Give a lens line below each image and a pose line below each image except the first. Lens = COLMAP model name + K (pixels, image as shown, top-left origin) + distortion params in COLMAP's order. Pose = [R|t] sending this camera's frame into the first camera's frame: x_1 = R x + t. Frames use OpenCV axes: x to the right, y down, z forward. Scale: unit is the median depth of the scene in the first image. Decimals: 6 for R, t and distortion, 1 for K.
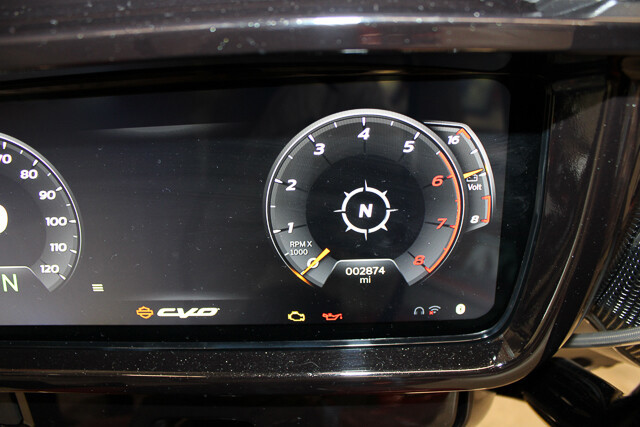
lens RADIAL K [[539.2, 0, 324.4], [0, 539.2, 228.1], [0, 0, 1]] dist [-0.152351, 0.090752]
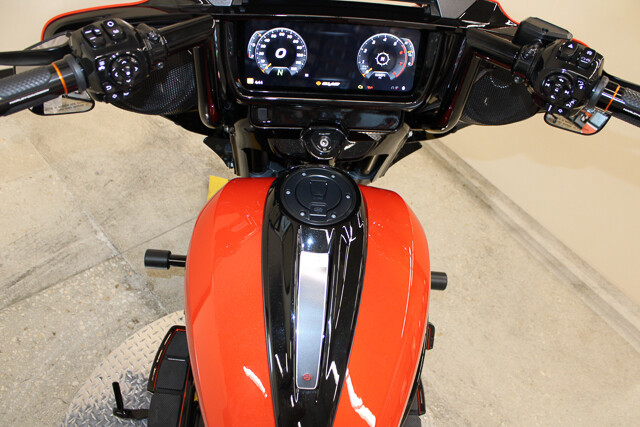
lens RADIAL K [[539.2, 0, 320.7], [0, 539.2, 215.4], [0, 0, 1]] dist [-0.152351, 0.090752]
pose [[0.986975, 0.033650, 0.157317, -0.938235], [-0.062671, 0.981049, 0.183342, 0.403864], [-0.148166, -0.190814, 0.970380, -2.908455]]
